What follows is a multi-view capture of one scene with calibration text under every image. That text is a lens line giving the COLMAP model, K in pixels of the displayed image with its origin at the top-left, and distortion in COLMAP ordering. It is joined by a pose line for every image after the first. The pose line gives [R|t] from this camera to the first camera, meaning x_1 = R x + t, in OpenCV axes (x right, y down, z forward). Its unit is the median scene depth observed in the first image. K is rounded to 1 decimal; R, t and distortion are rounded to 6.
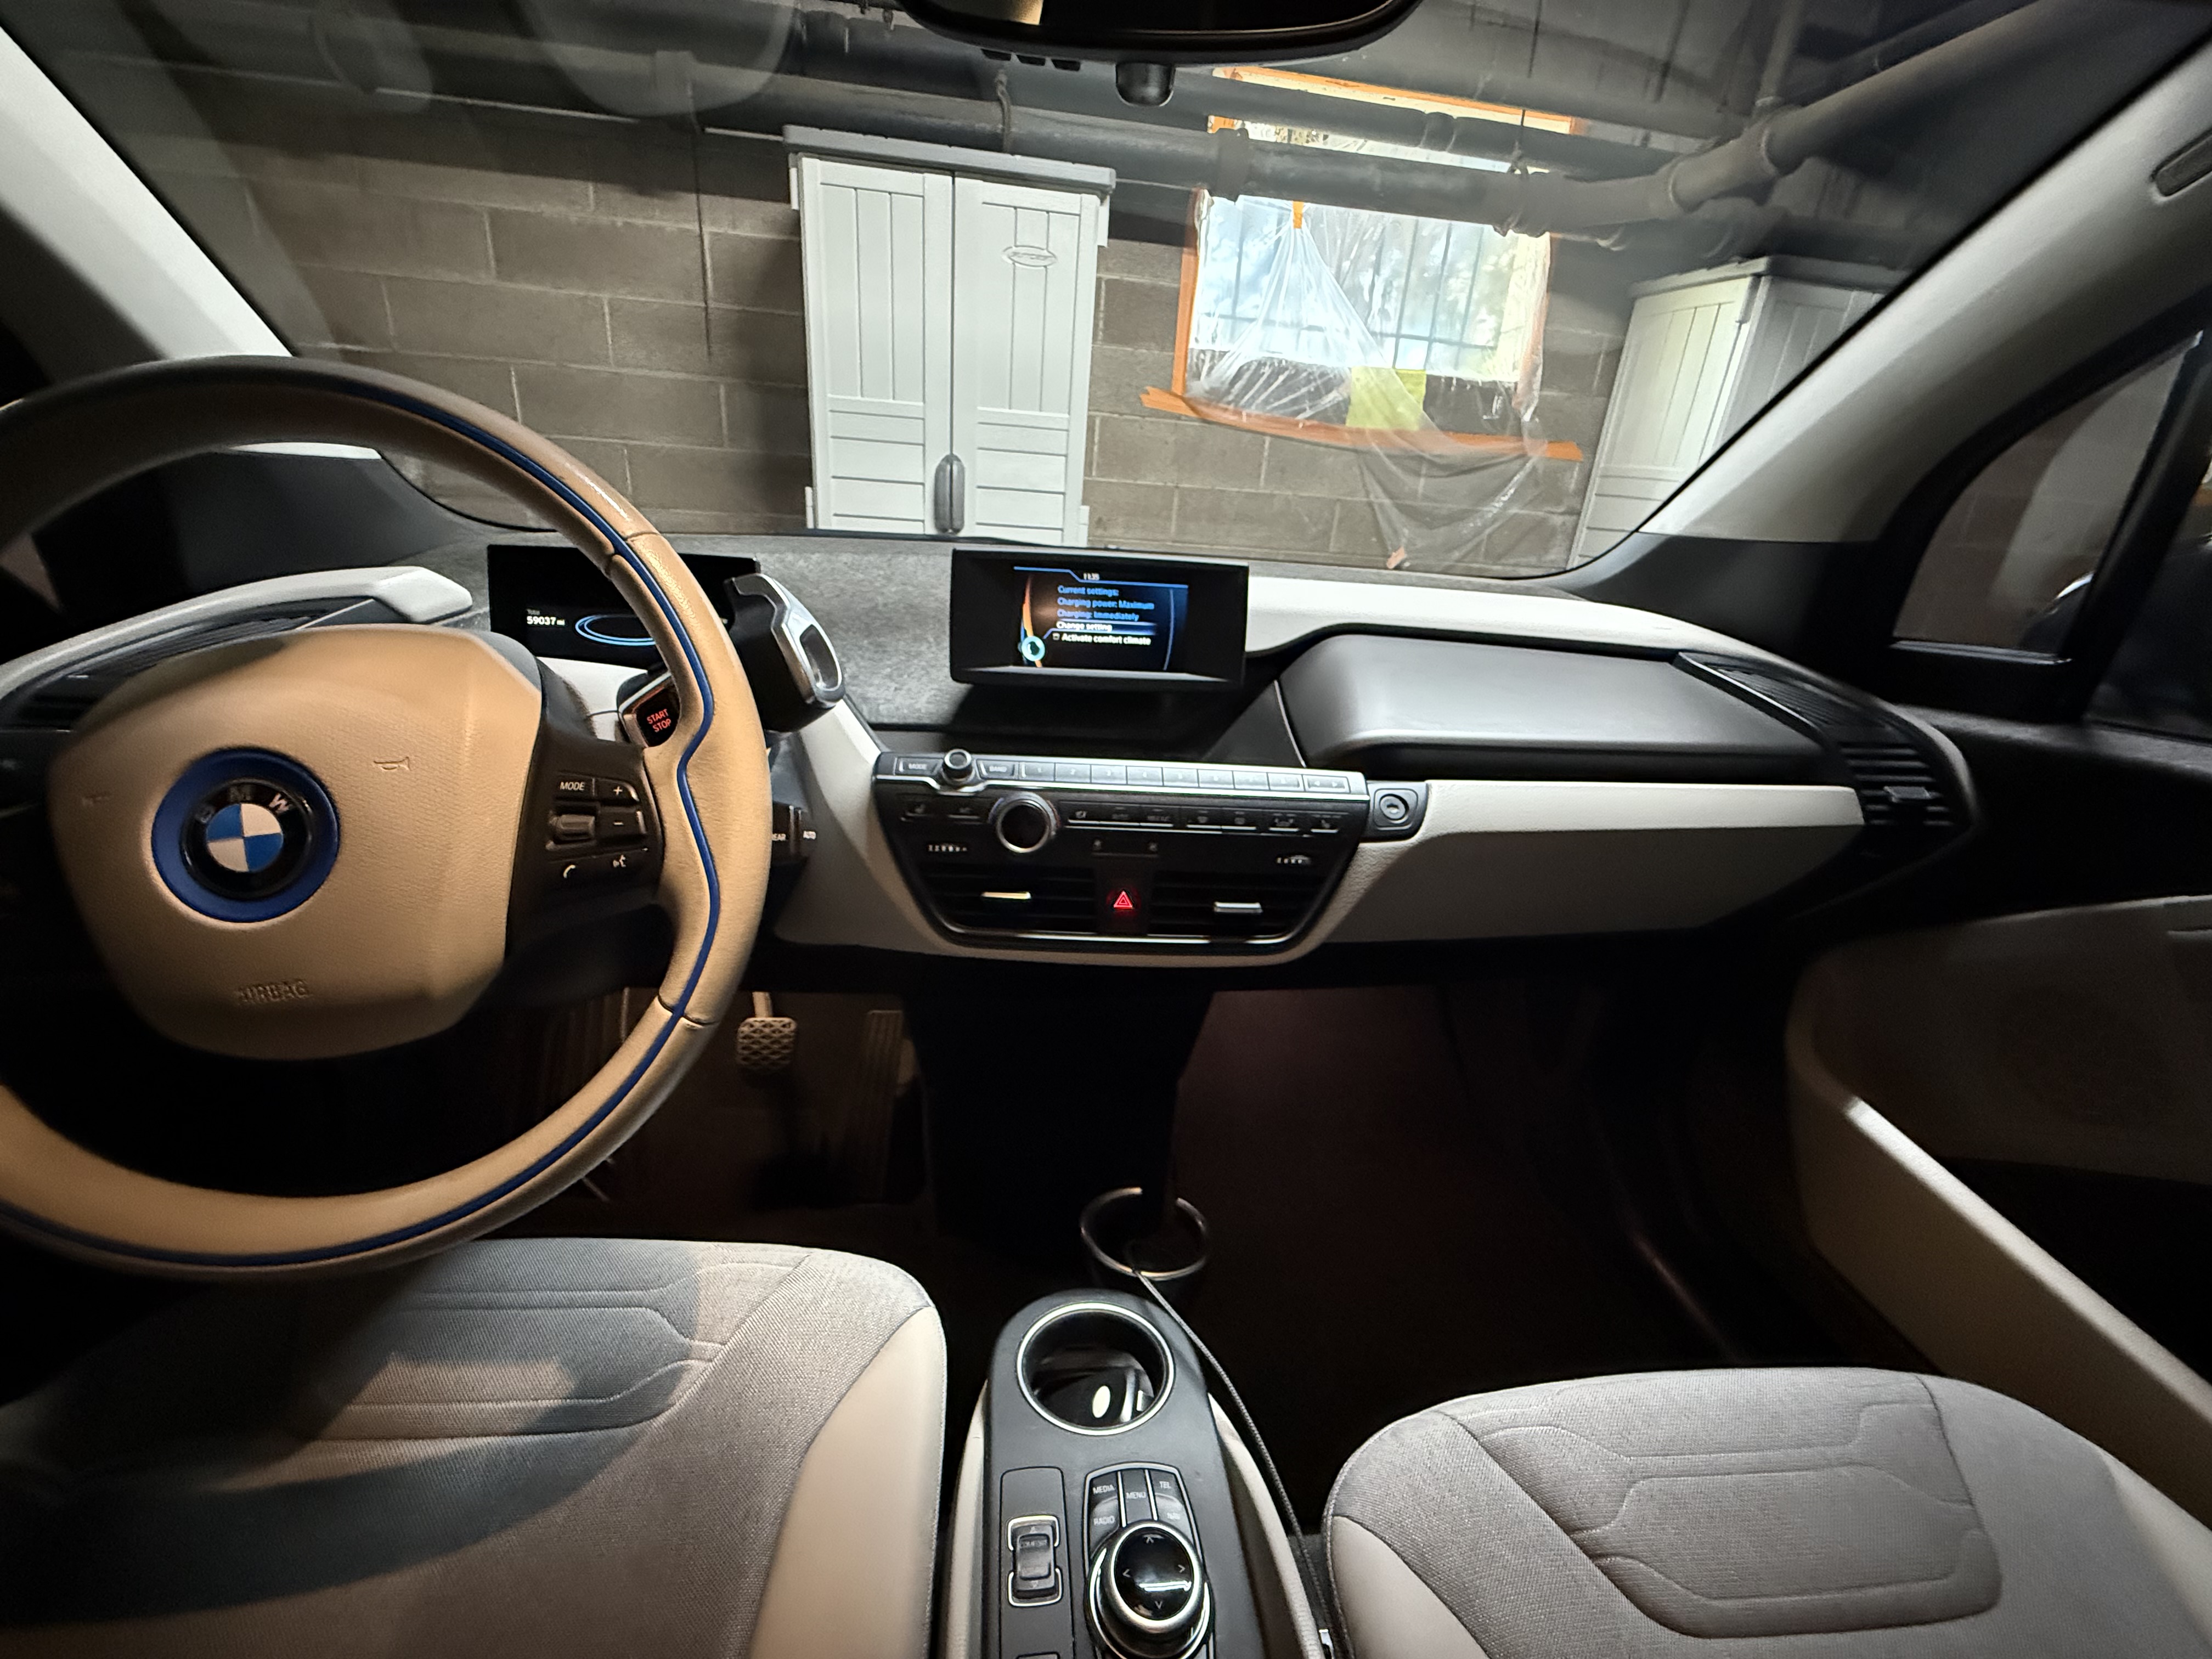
lens RADIAL K [[891.2, 0, 1115.6], [0, 891.2, 840.0], [0, 0, 1]] dist [-0.000391, 0.000595]
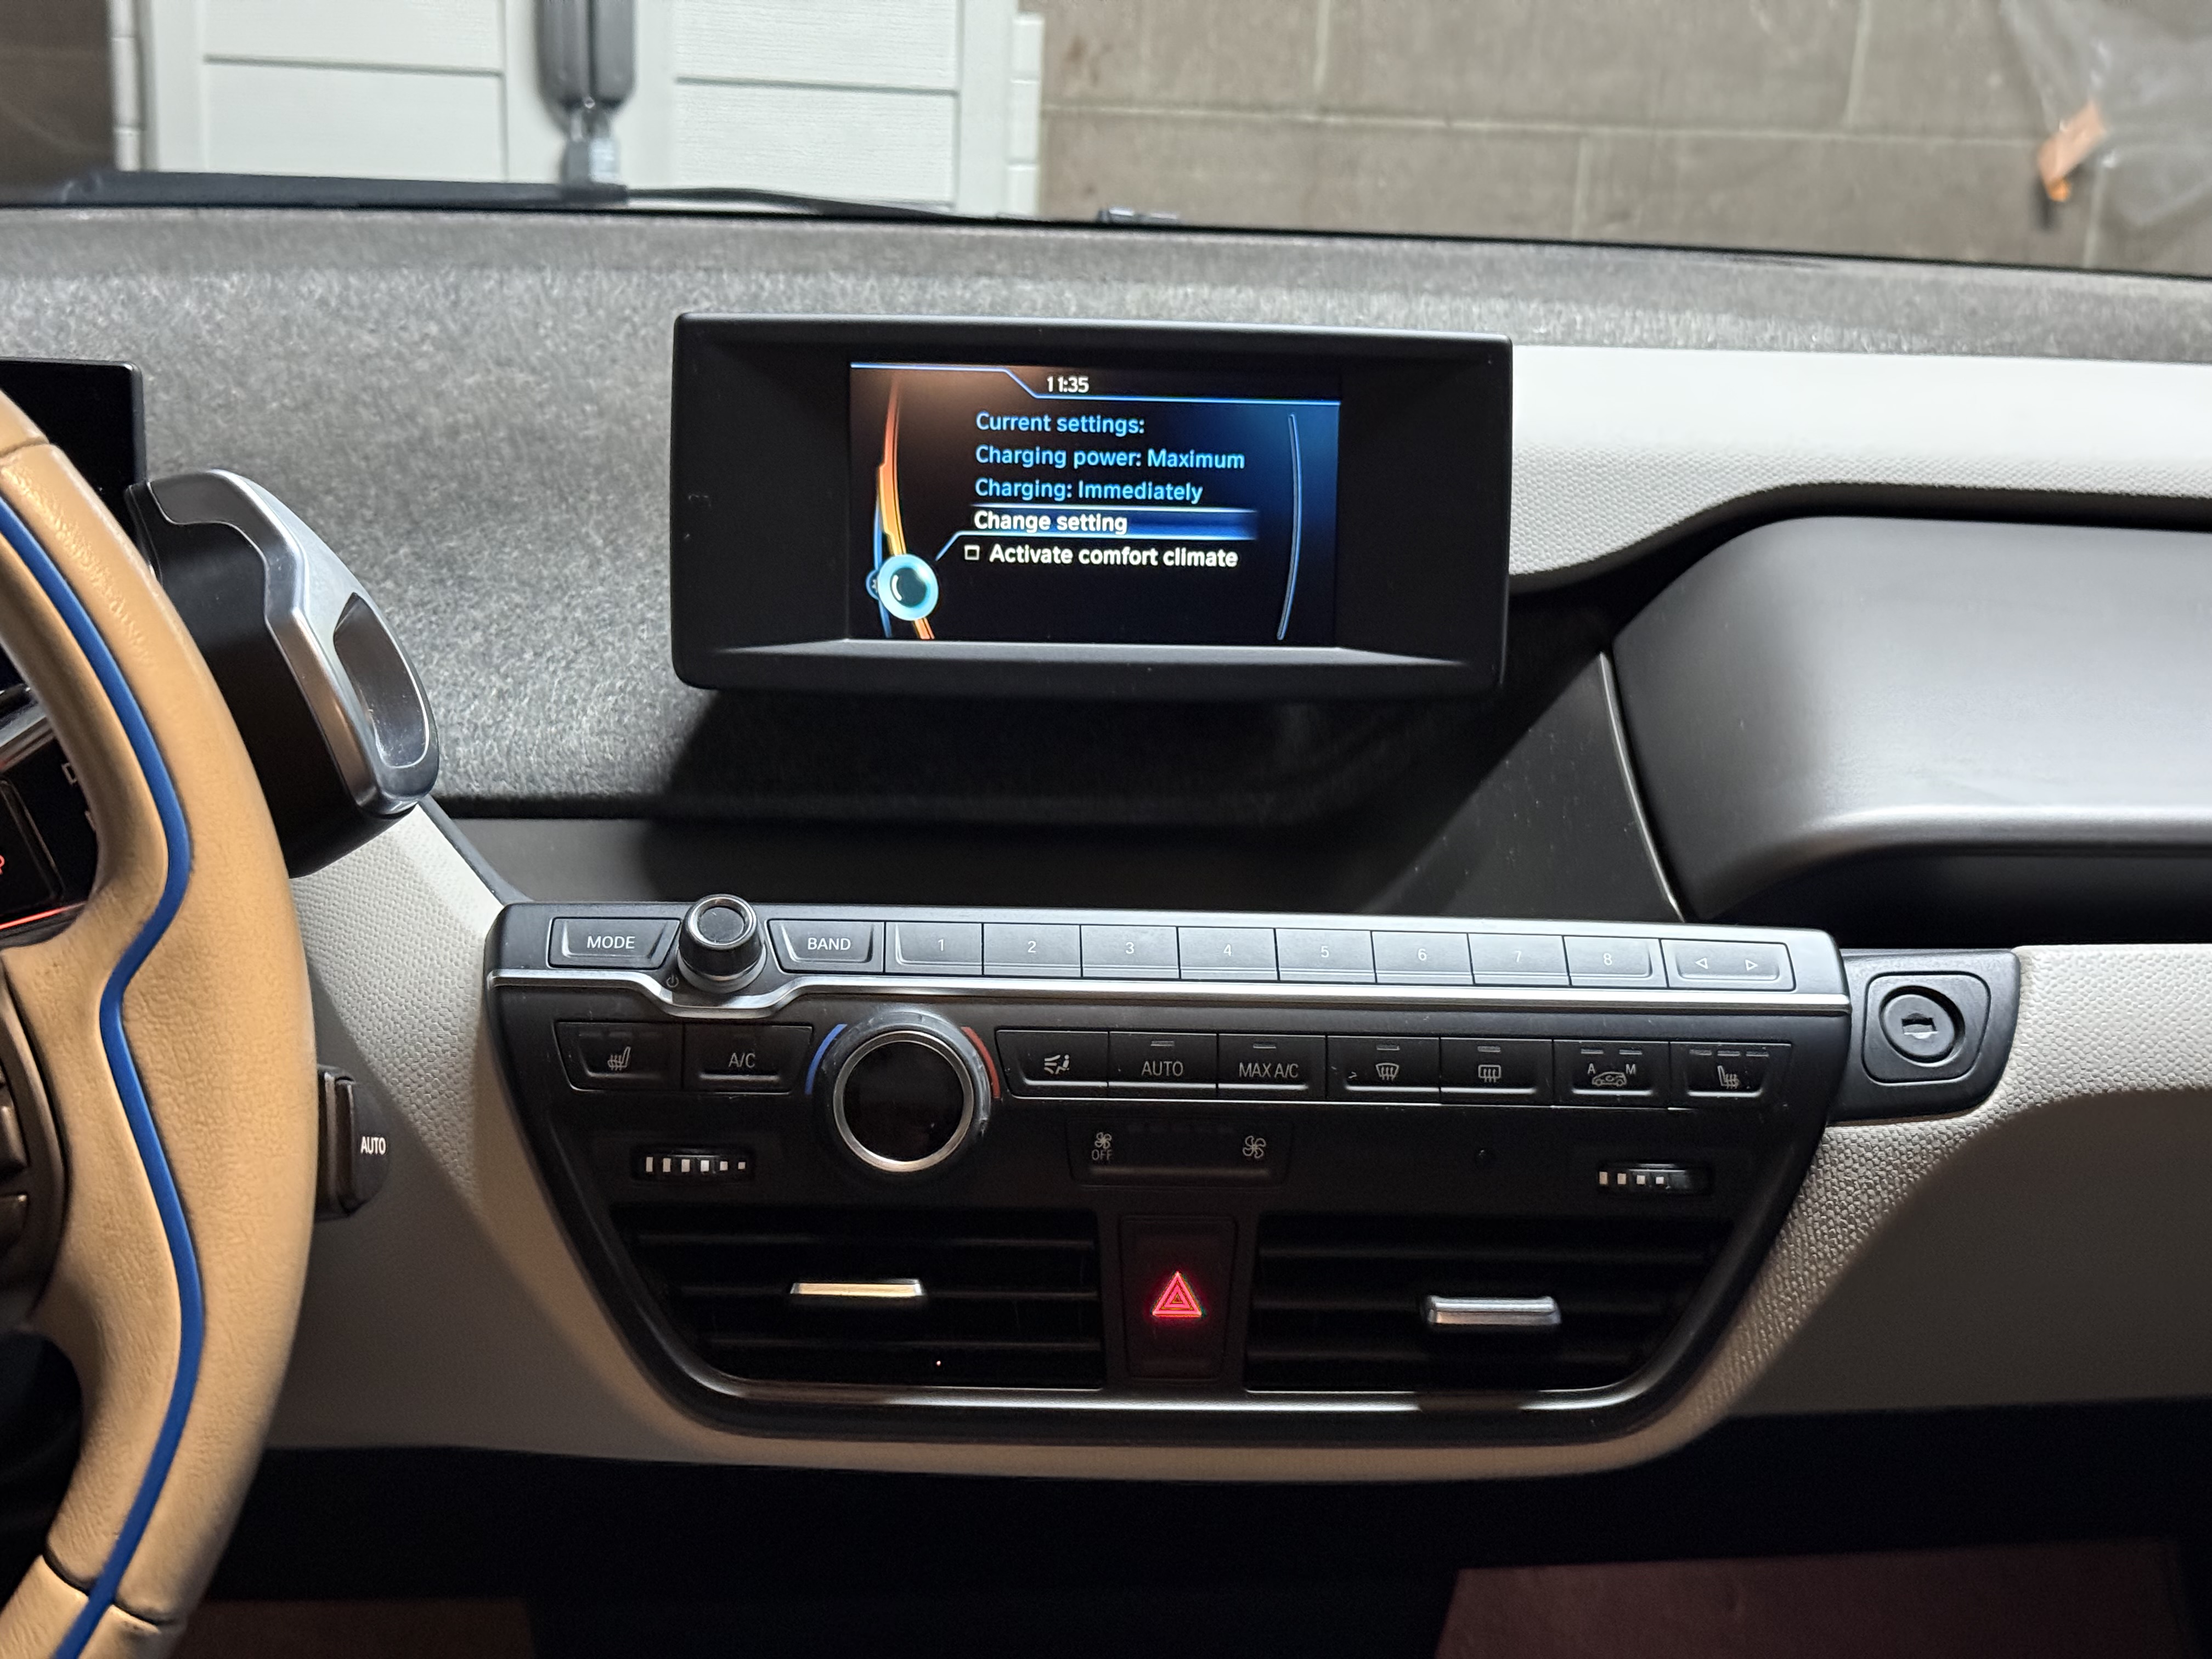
lens RADIAL K [[3310.6, 0, 1106.1], [0, 3310.6, 829.3], [0, 0, 1]] dist [0.145243, 0.000000]
pose [[0.999669, -0.022332, -0.012796, 0.001343], [0.021280, 0.996795, -0.077122, -0.018222], [0.014478, 0.076824, 0.996940, -0.359361]]
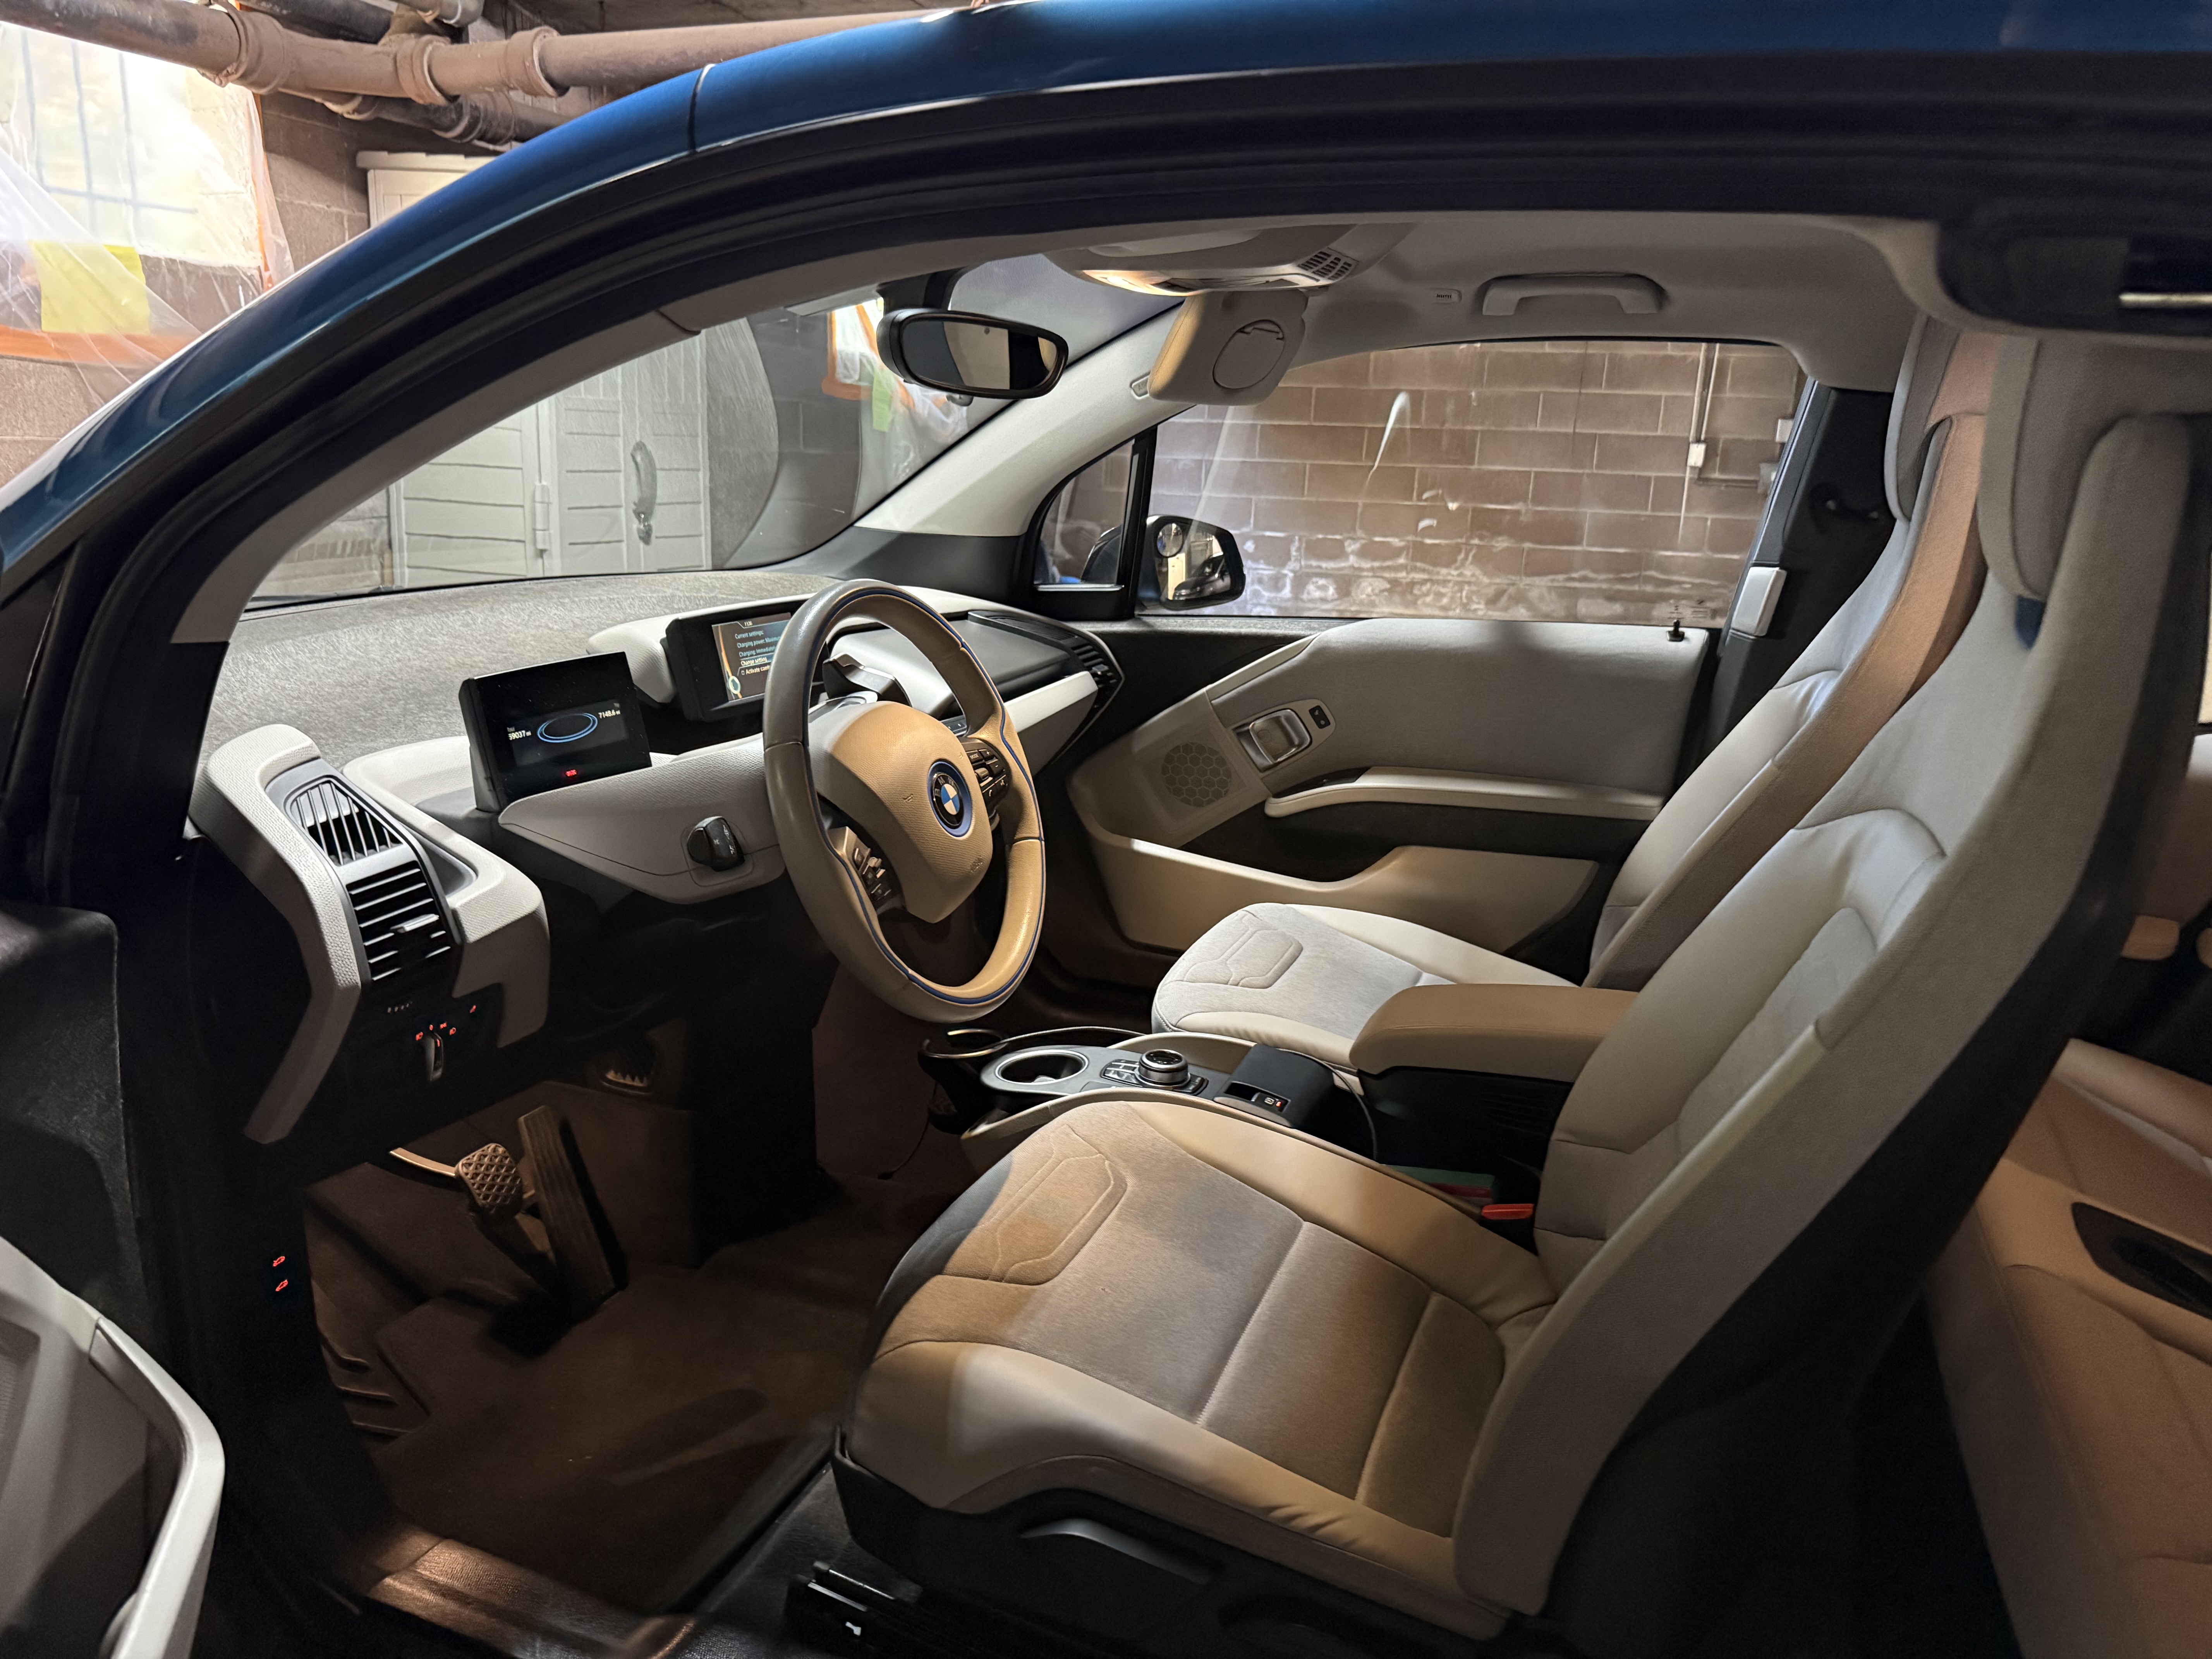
lens RADIAL K [[1534.6, 0, 1105.0], [0, 1534.6, 828.6], [0, 0, 1]] dist [0.001938, -0.001823]
pose [[0.470214, -0.267927, 0.840901, -2.075057], [0.311895, 0.941770, 0.125661, -0.153285], [-0.825603, 0.203185, 0.526398, -0.666335]]
